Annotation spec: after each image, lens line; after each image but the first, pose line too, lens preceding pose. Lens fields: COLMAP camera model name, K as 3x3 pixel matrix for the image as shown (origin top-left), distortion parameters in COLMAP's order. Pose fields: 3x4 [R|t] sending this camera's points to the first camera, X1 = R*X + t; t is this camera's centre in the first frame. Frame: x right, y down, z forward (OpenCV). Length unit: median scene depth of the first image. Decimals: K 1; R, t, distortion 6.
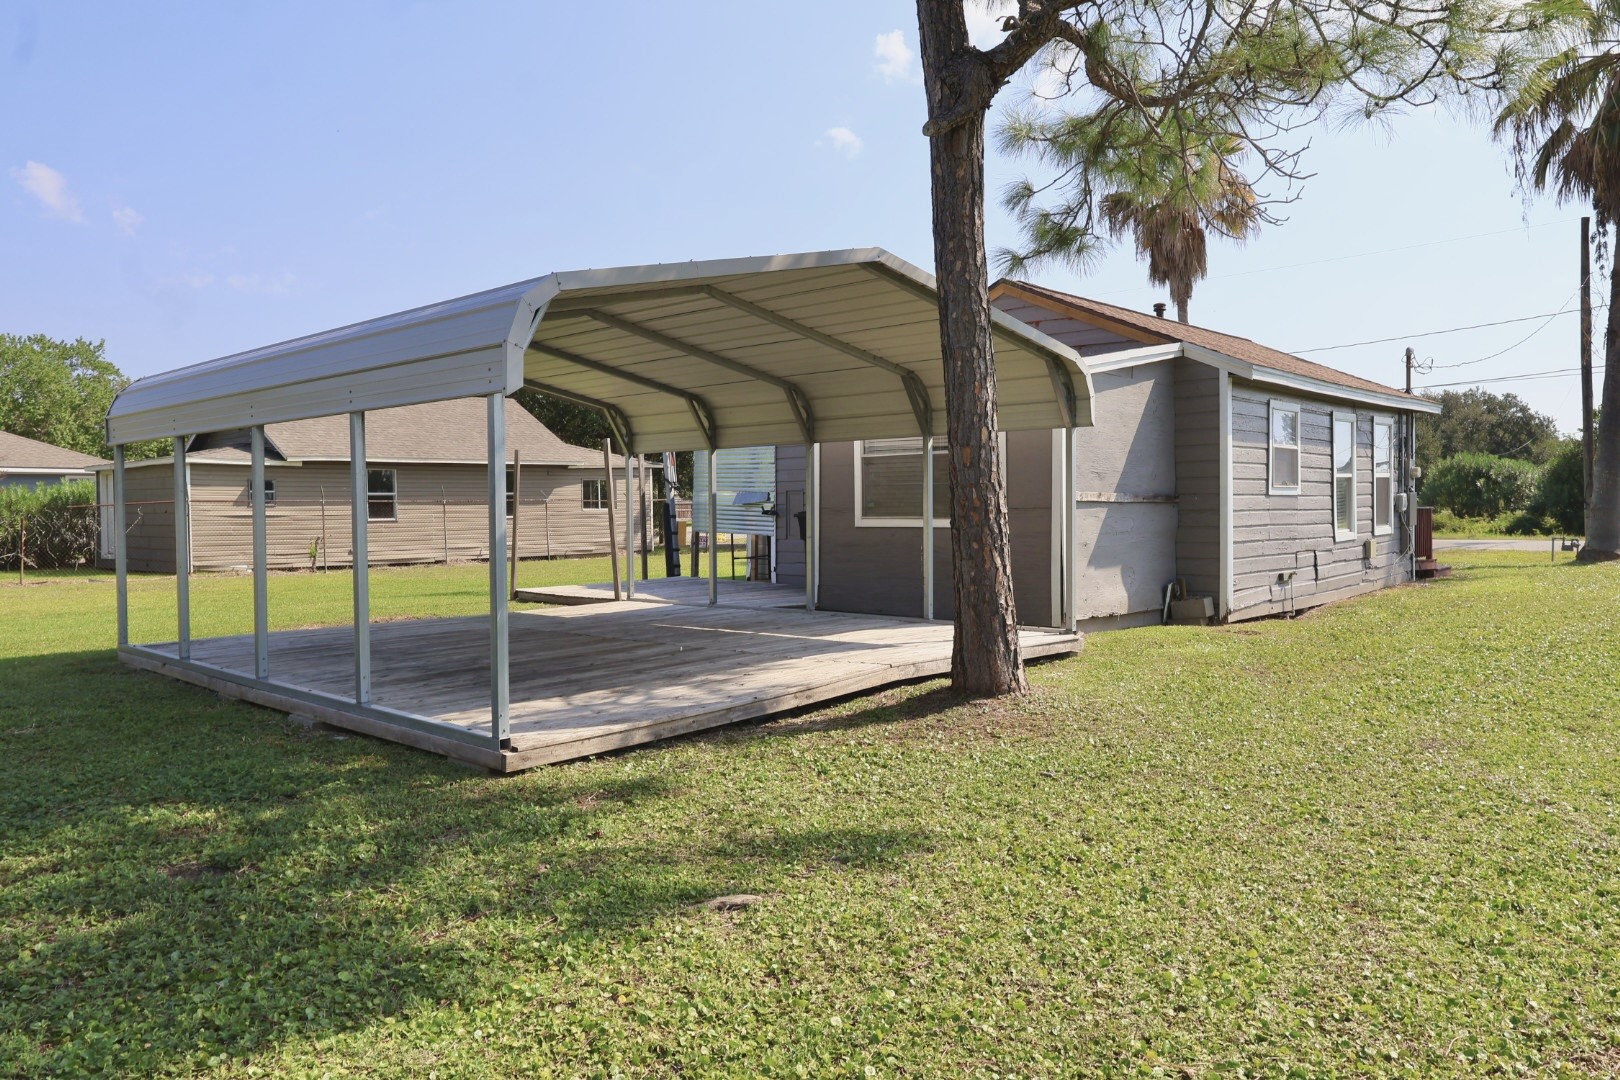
lens RADIAL K [[1144.1, 0, 810.1], [0, 1144.1, 534.9], [0, 0, 1]] dist [0.004819, 0.000632]
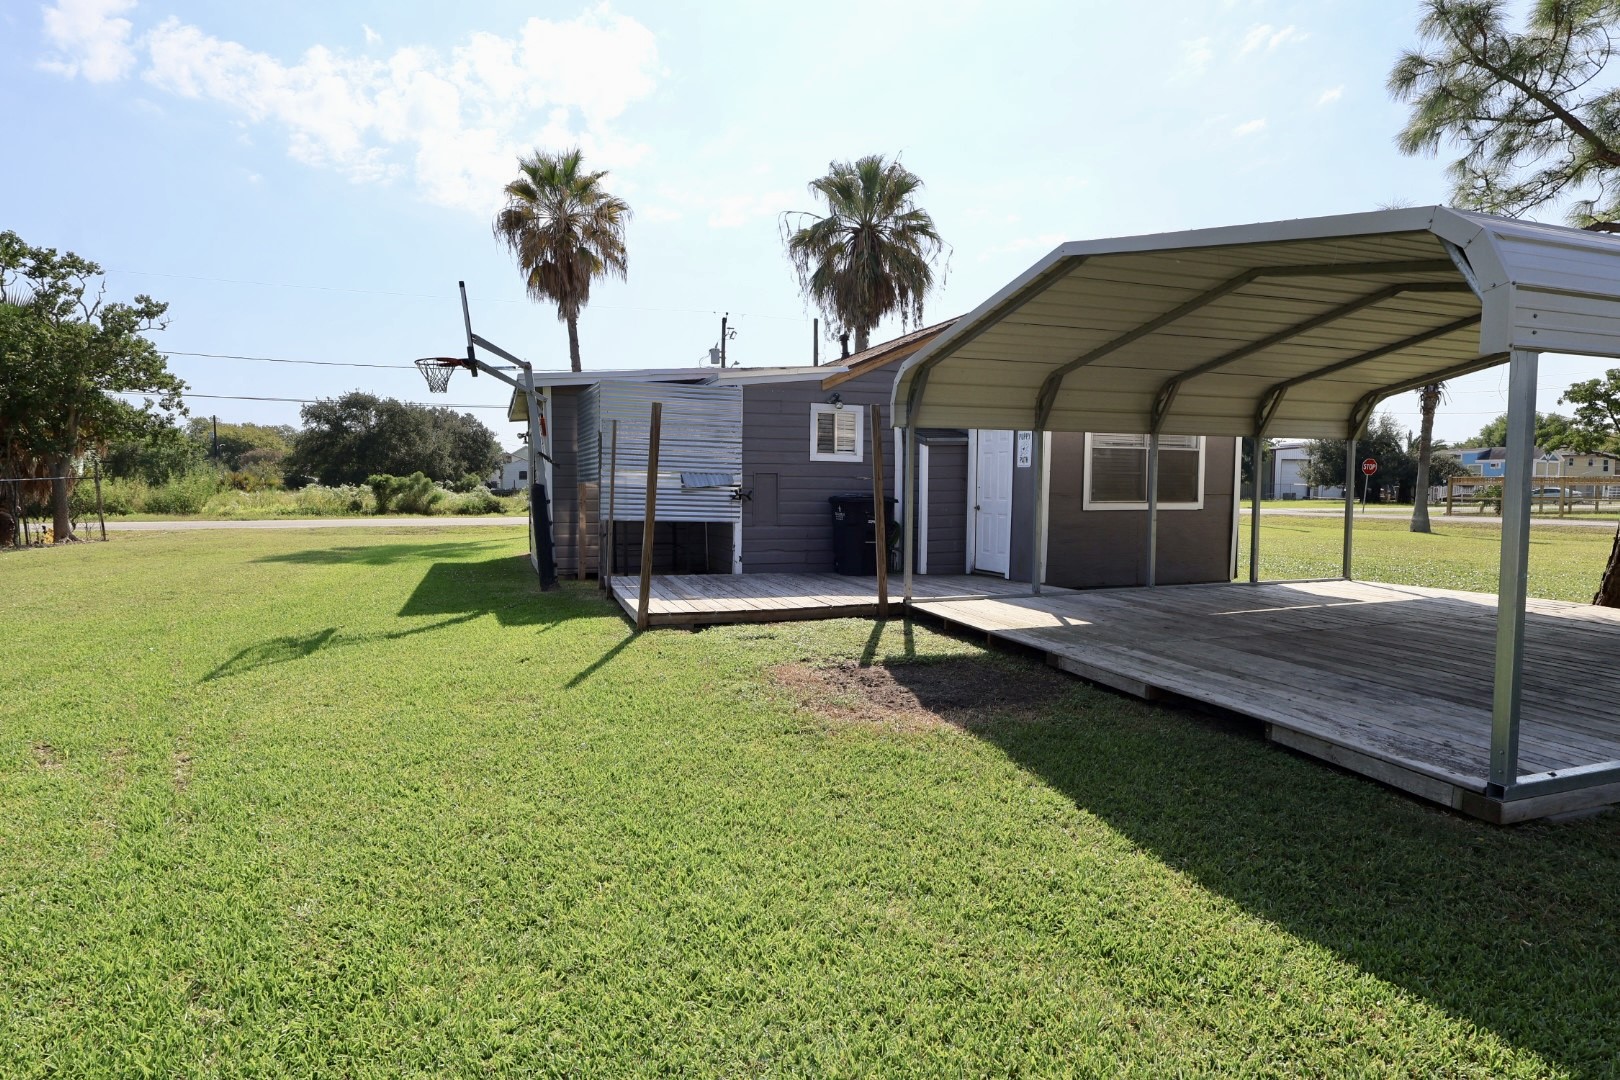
lens RADIAL K [[850.0, 0, 813.3], [0, 850.0, 536.6], [0, 0, 1]] dist [-0.002657, -0.000081]
pose [[0.480990, -0.039126, 0.875852, -0.808598], [0.015676, 0.999228, 0.036029, -0.015376], [-0.876586, -0.003600, 0.481232, 0.834984]]
